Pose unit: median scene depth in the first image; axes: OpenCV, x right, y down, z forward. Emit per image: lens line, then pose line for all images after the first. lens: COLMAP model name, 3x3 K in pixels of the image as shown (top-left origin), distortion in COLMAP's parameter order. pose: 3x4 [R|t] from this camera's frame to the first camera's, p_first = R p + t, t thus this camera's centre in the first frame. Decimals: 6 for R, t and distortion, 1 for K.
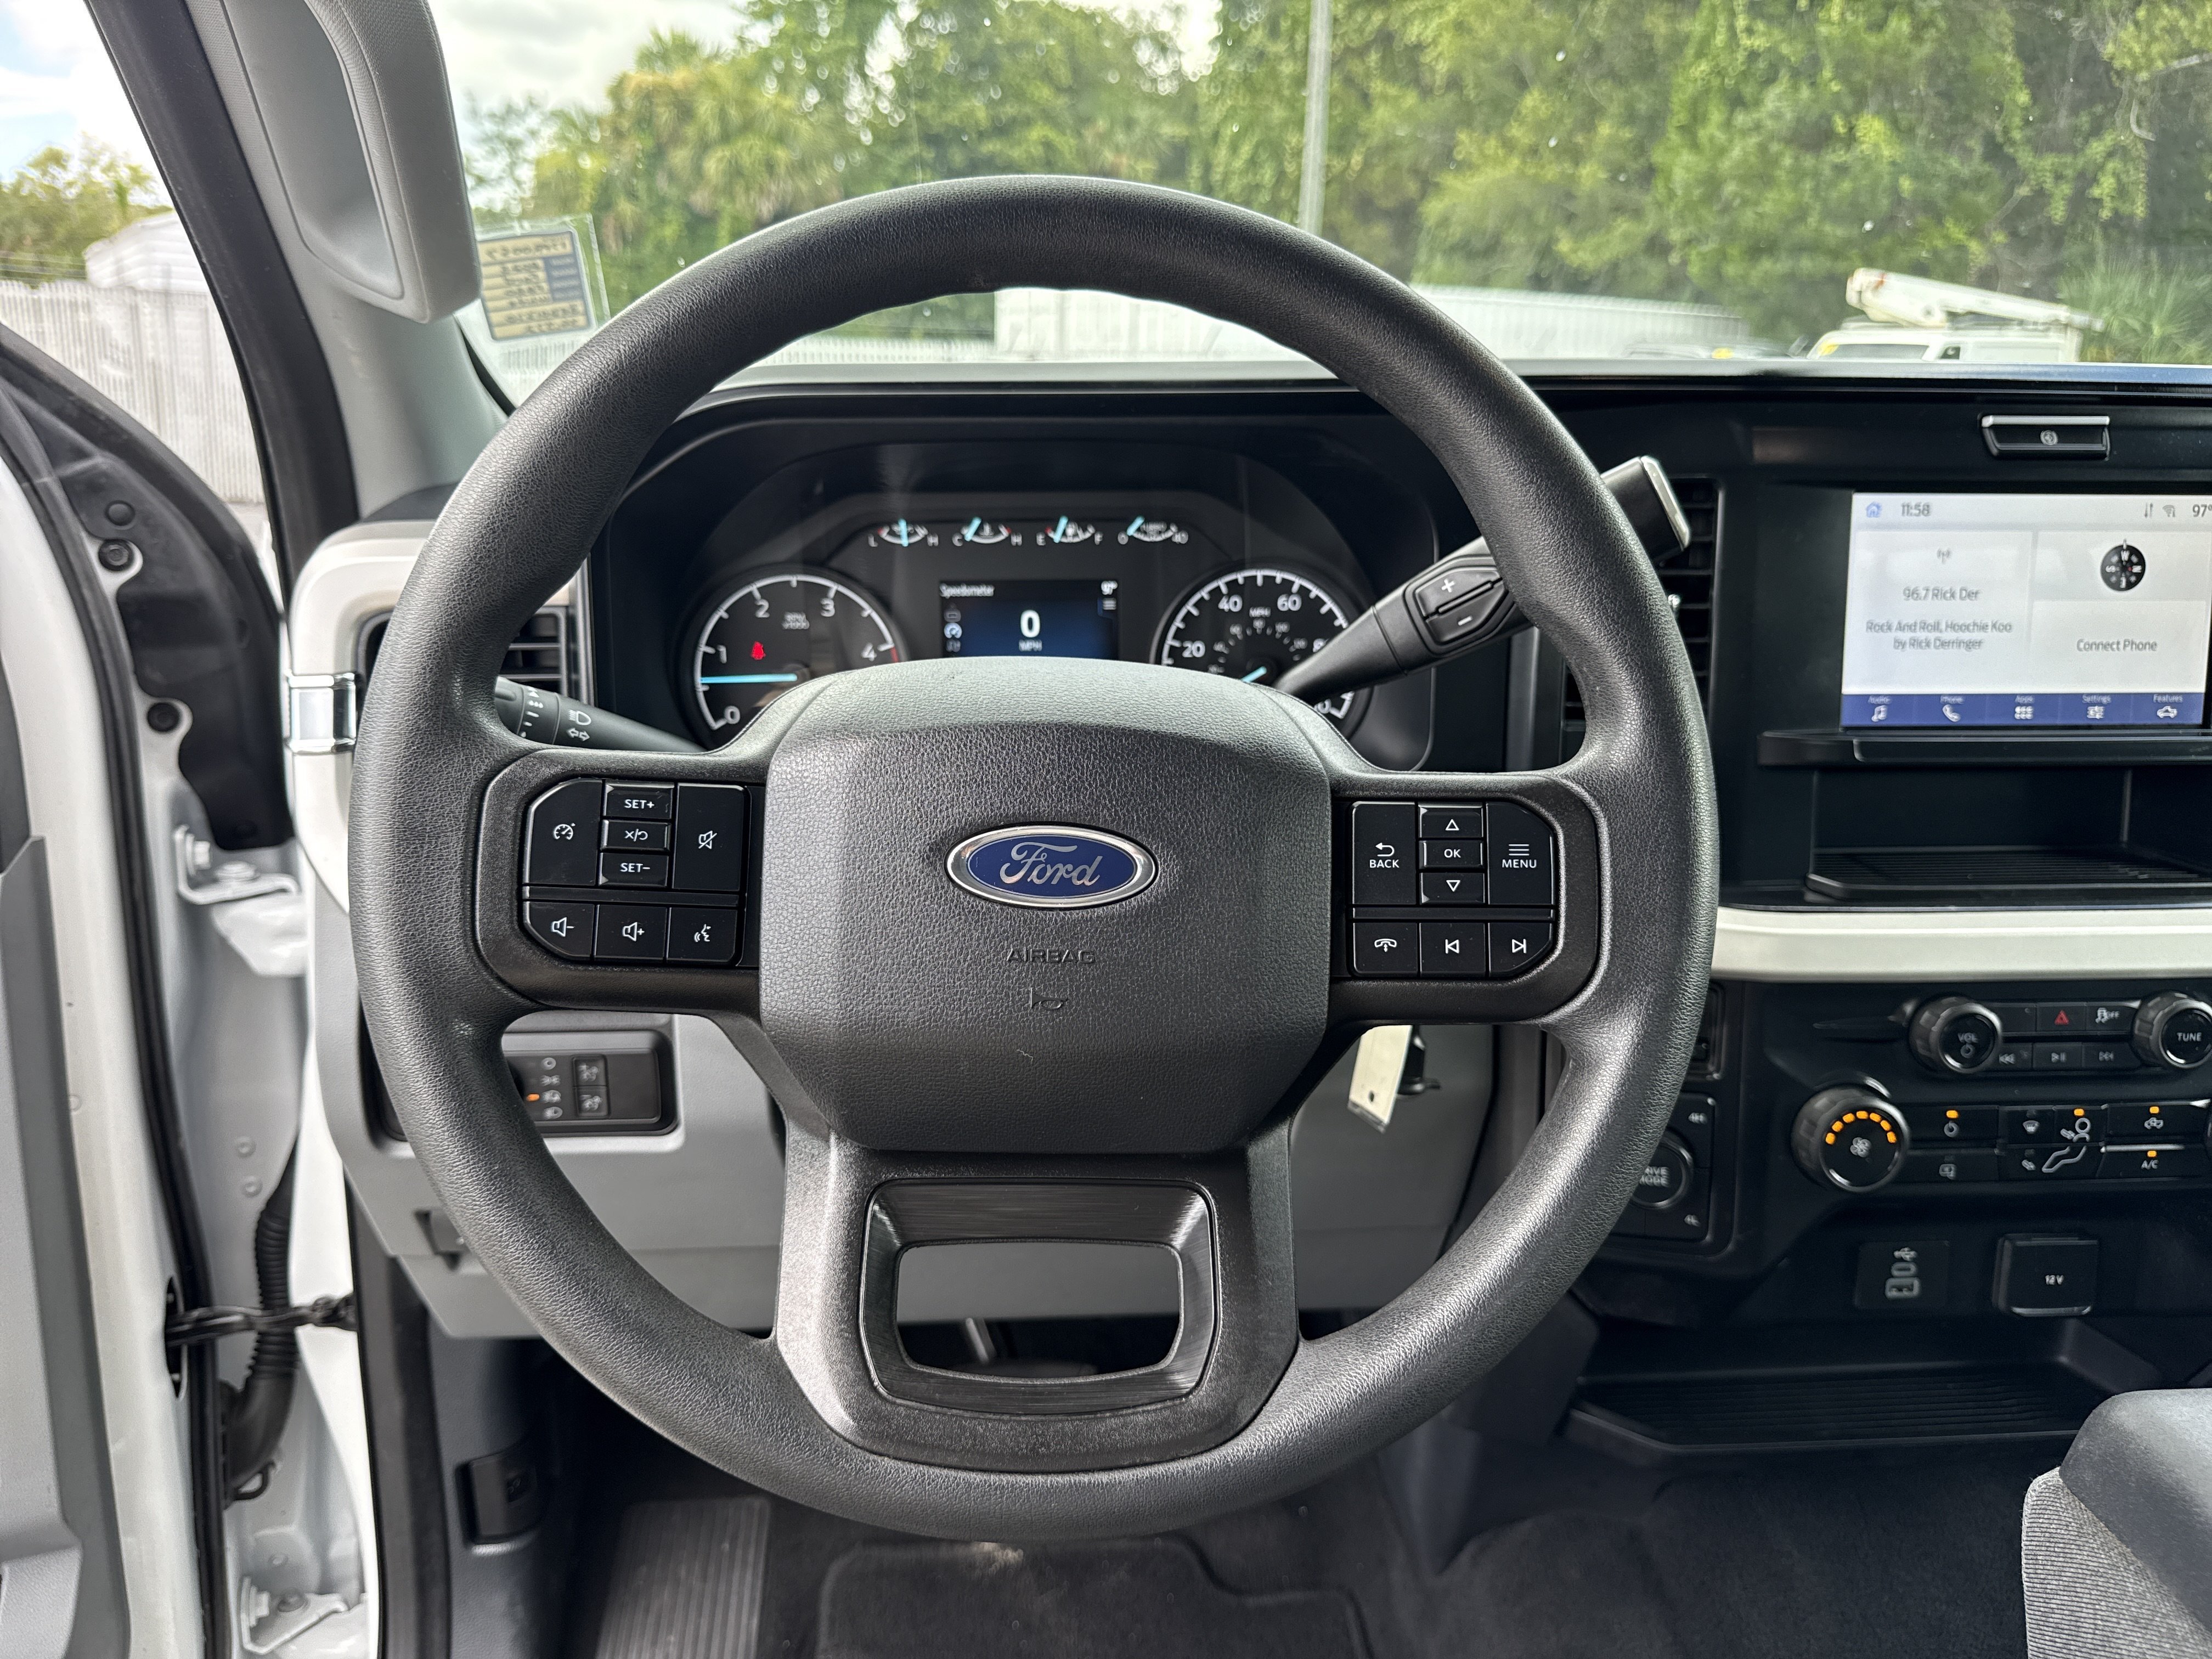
lens RADIAL K [[1632.3, 0, 1067.5], [0, 1632.3, 823.7], [0, 0, 1]] dist [-0.028885, -0.000223]
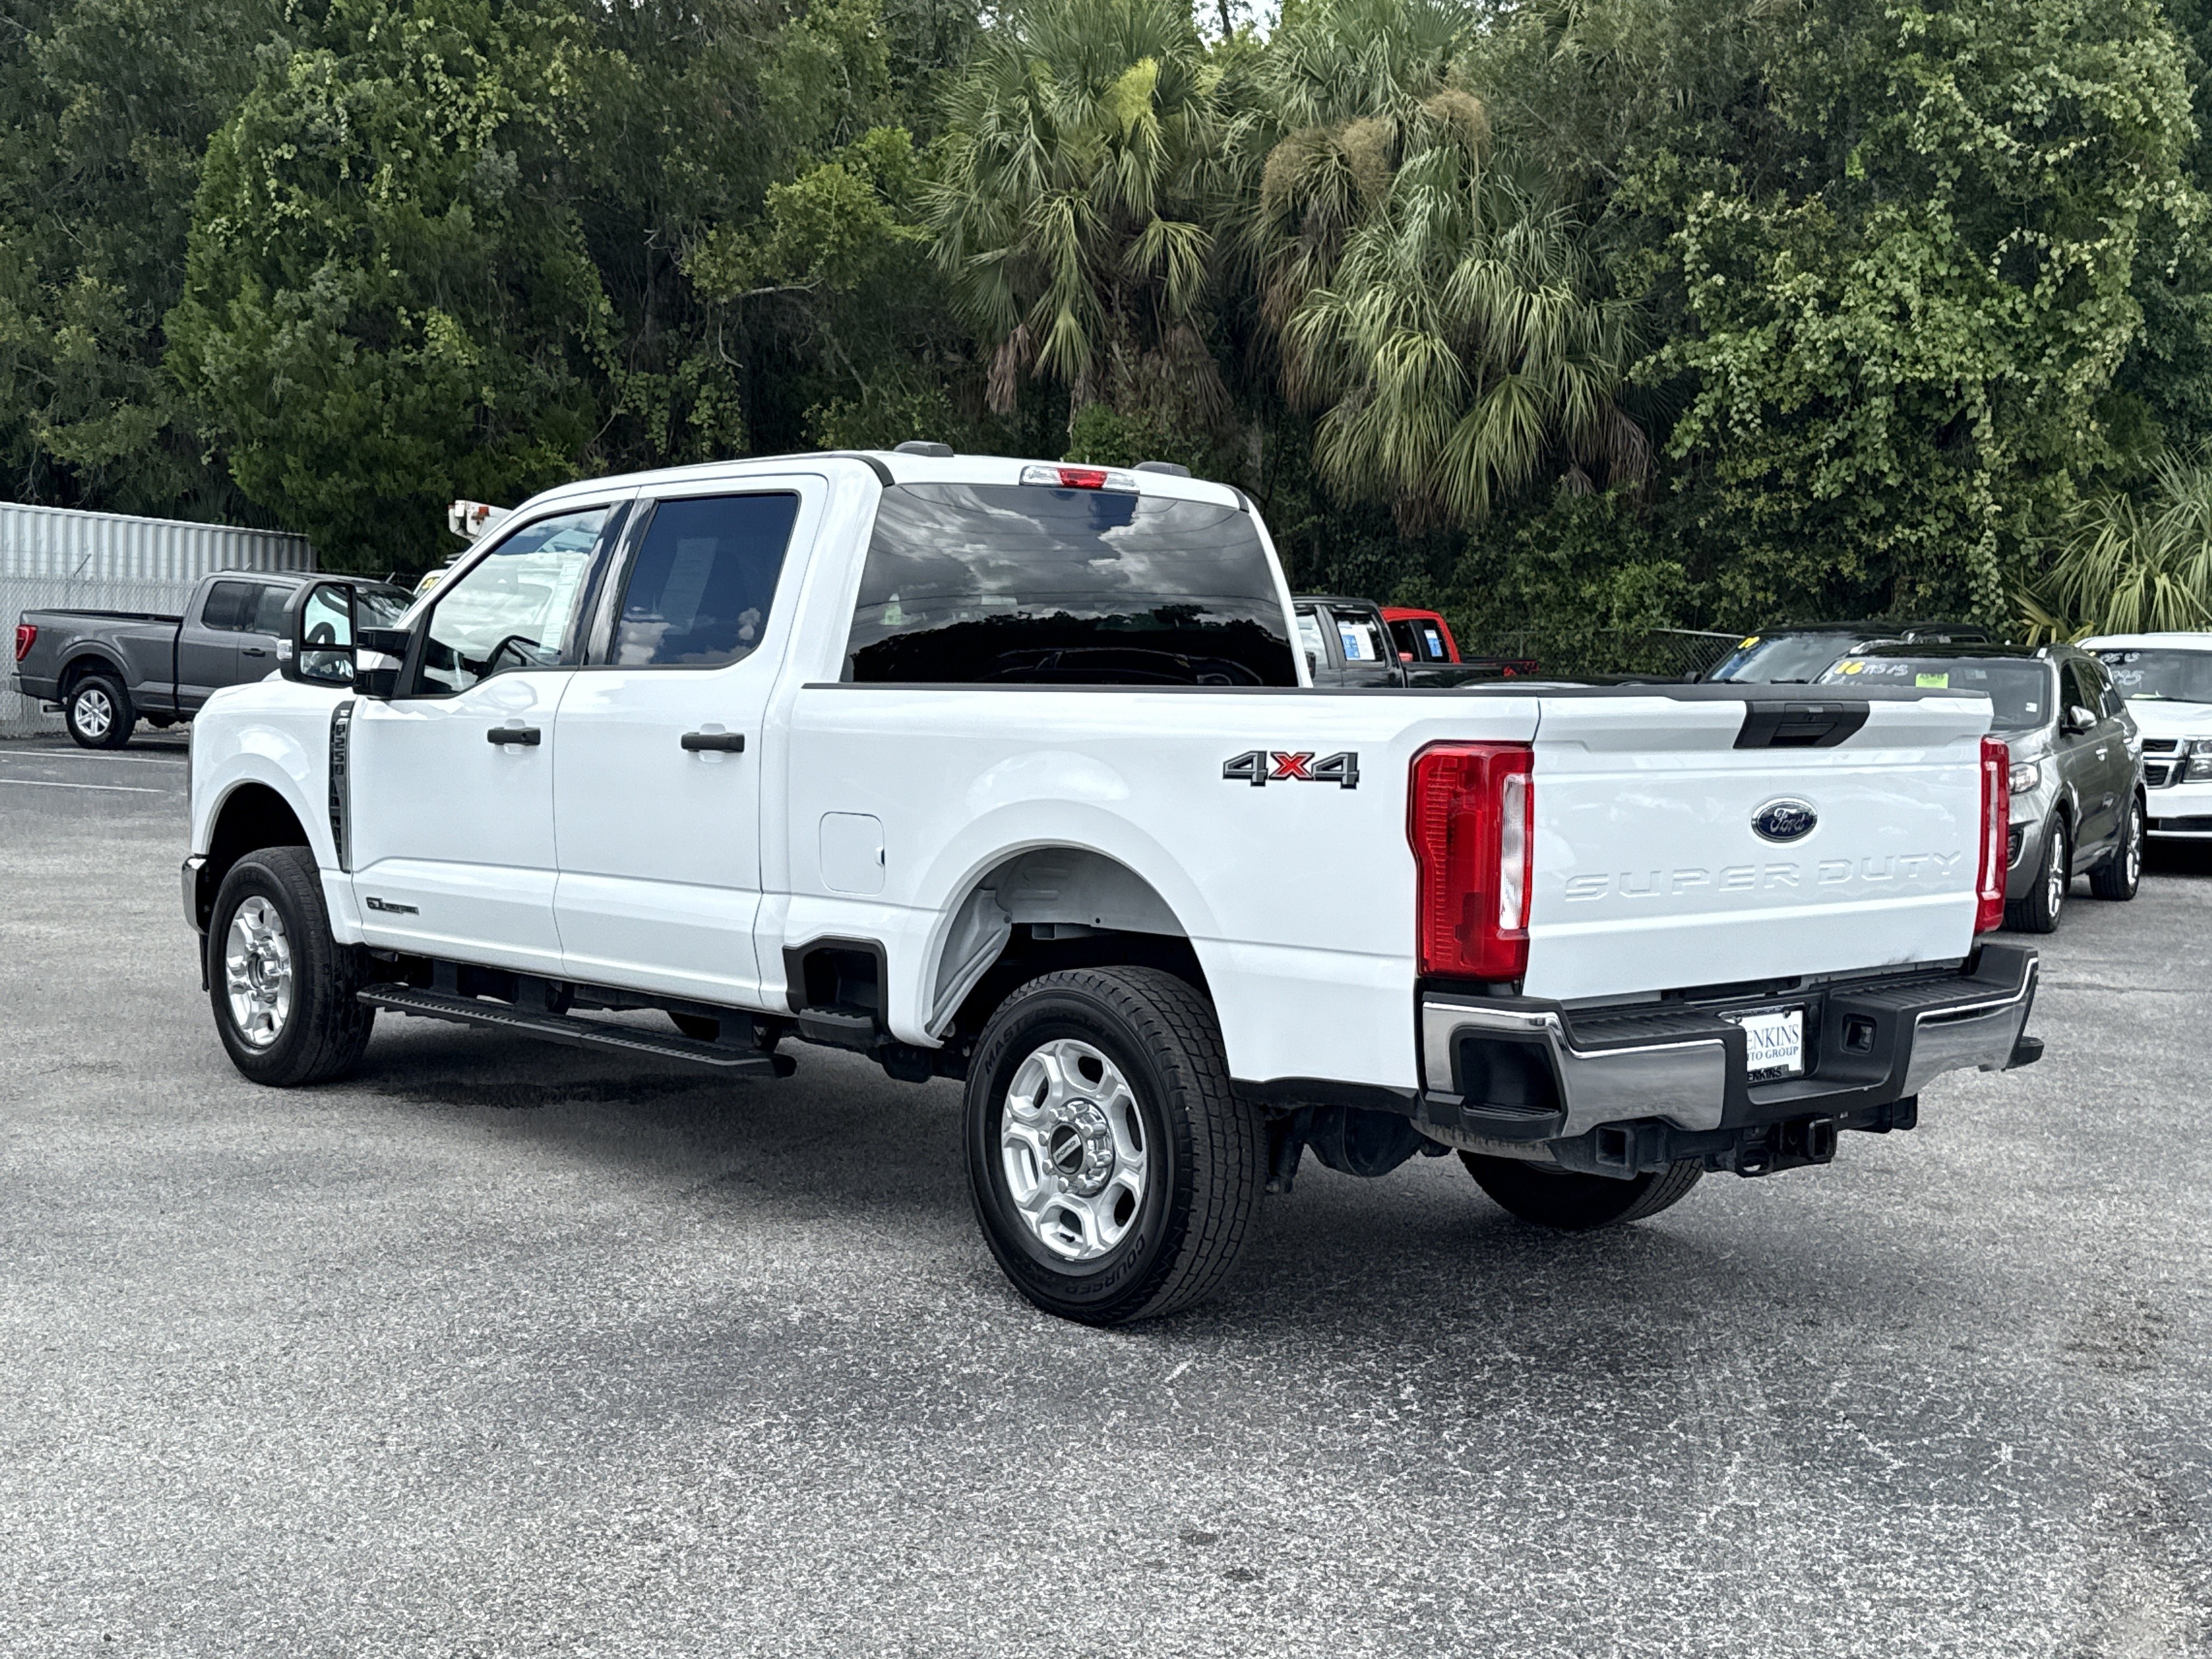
lens RADIAL K [[2638.0, 0, 1146.4], [0, 2638.0, 830.0], [0, 0, 1]] dist [0.192123, -0.444164]
pose [[0.758428, -0.030957, 0.651021, -0.129748], [0.150585, 0.980168, -0.128821, 0.055095], [-0.634122, 0.195735, 0.748049, -0.207970]]
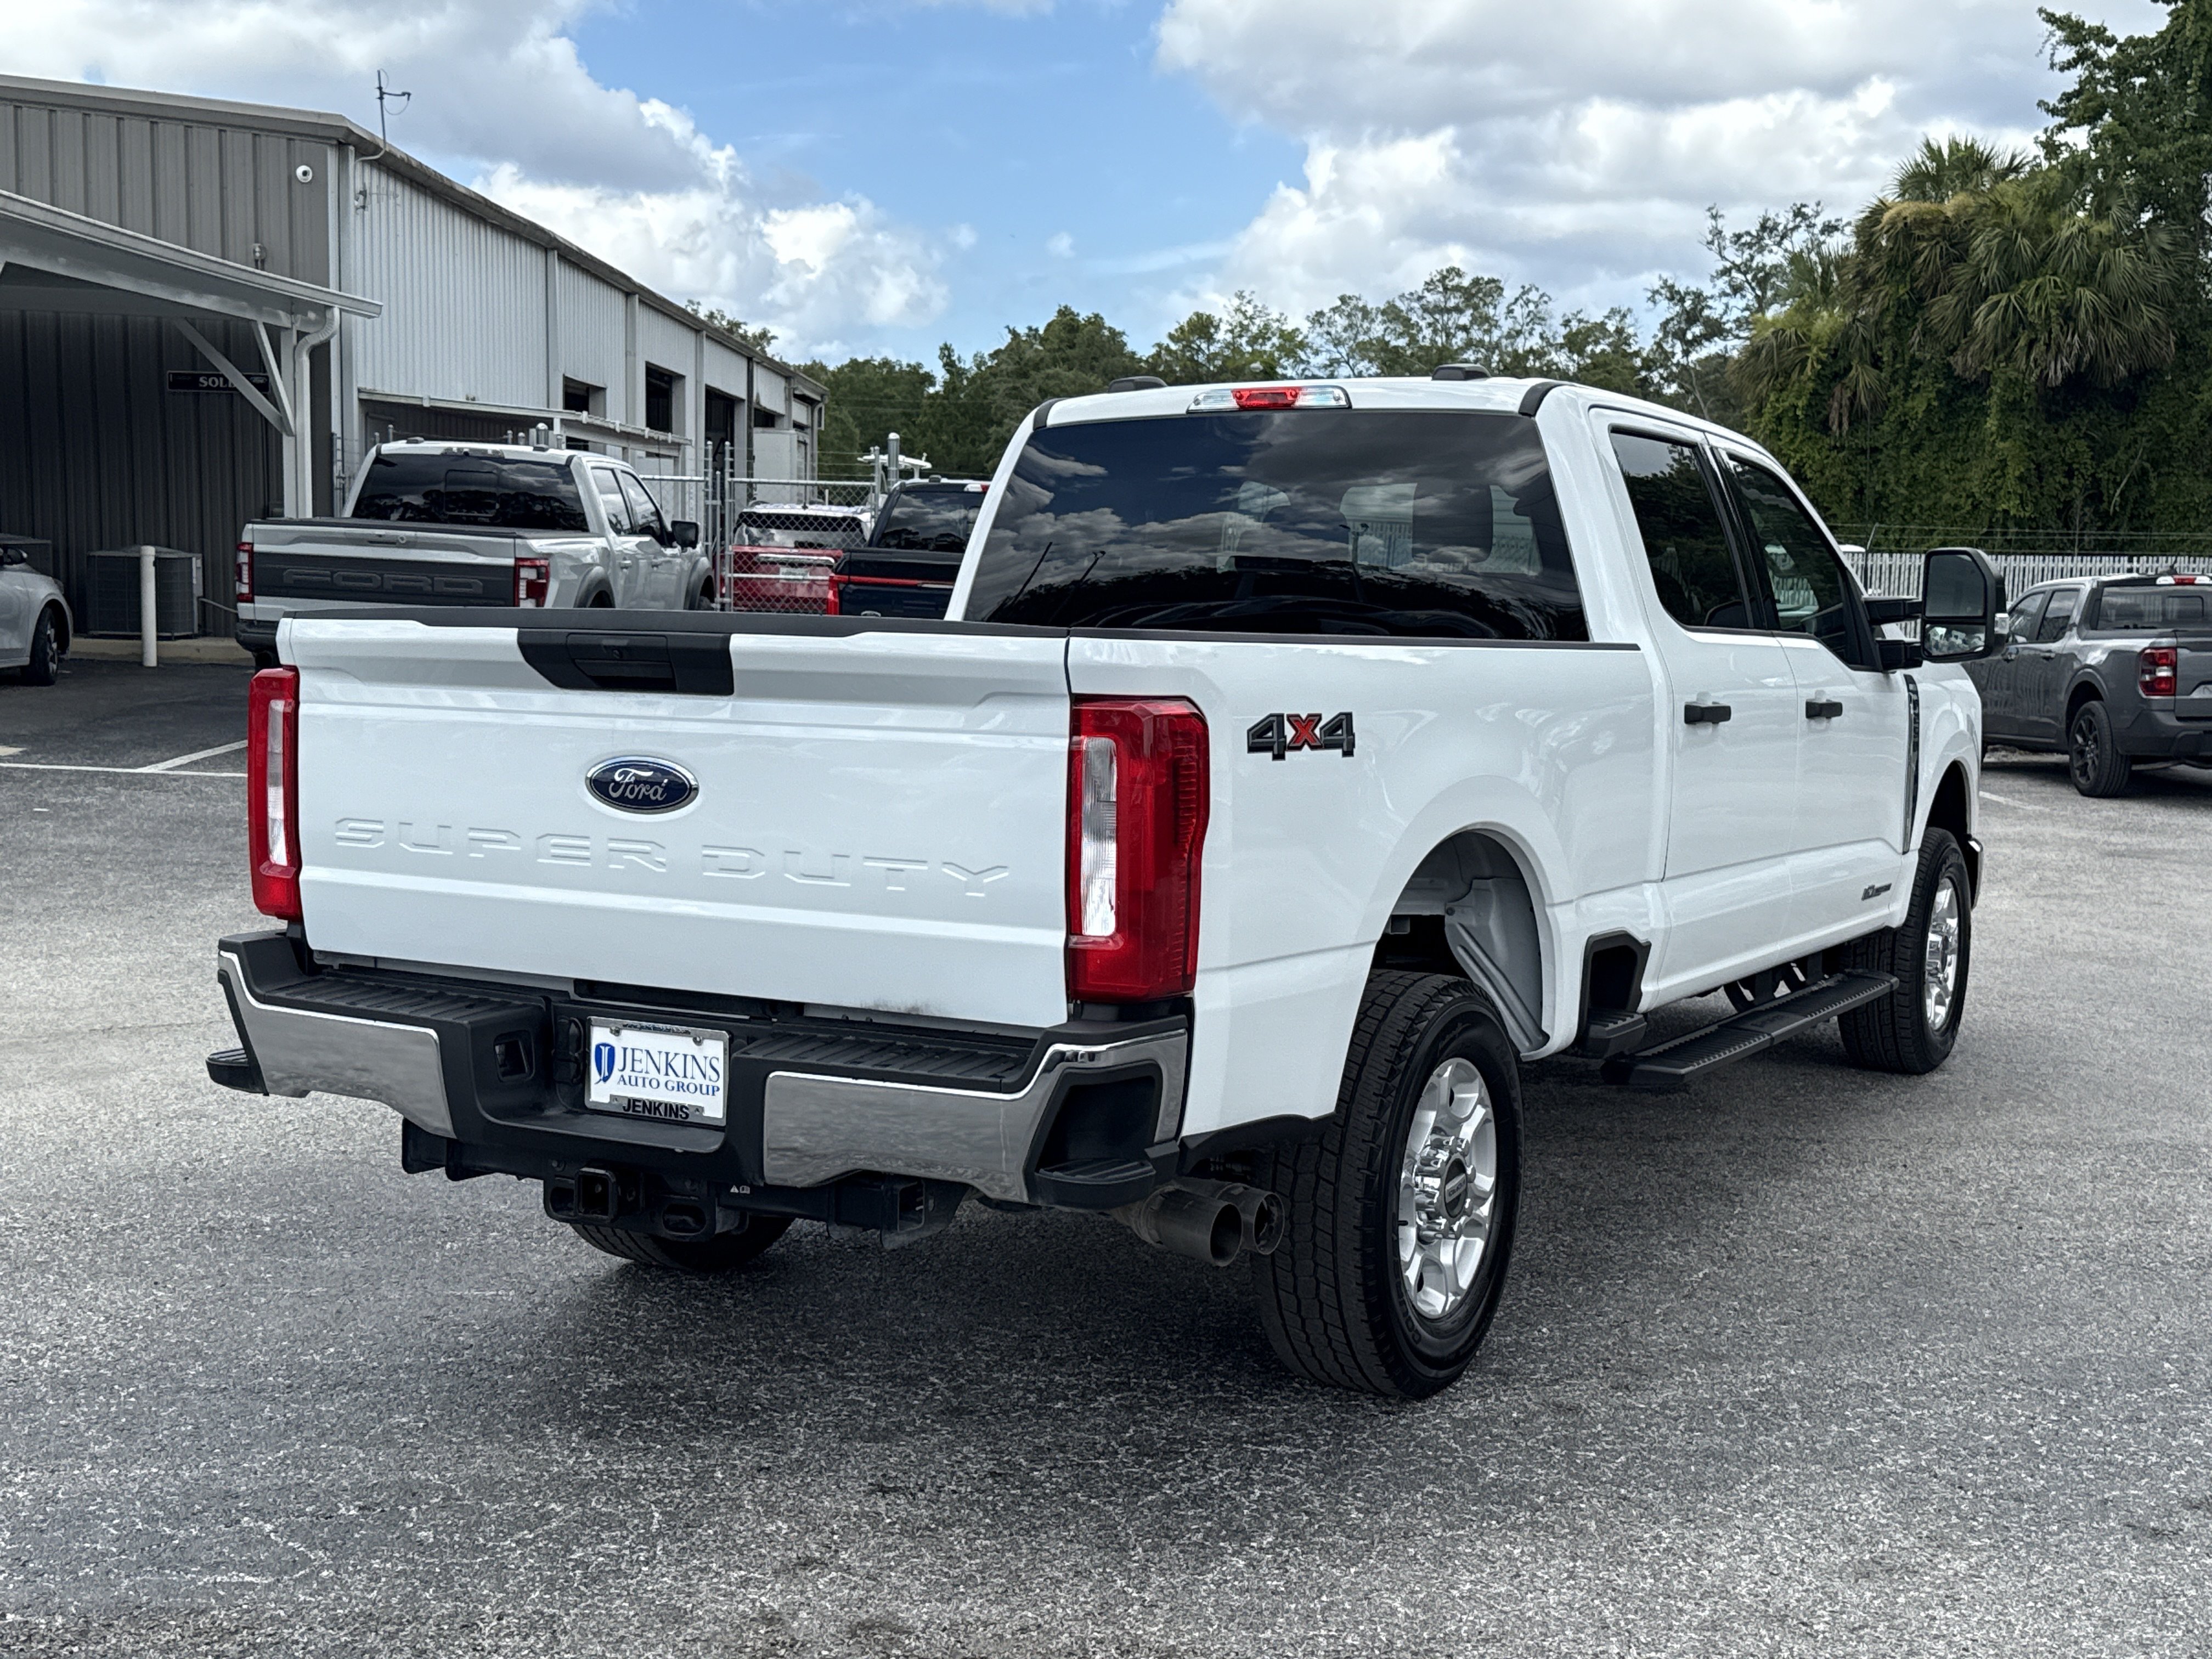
lens RADIAL K [[2713.6, 0, 1148.1], [0, 2713.6, 826.6], [0, 0, 1]] dist [0.190447, -0.424627]
pose [[0.855468, 0.053357, -0.515099, 0.115376], [-0.146507, 0.978978, -0.141908, 0.056487], [0.496699, 0.196864, 0.845302, -0.209133]]
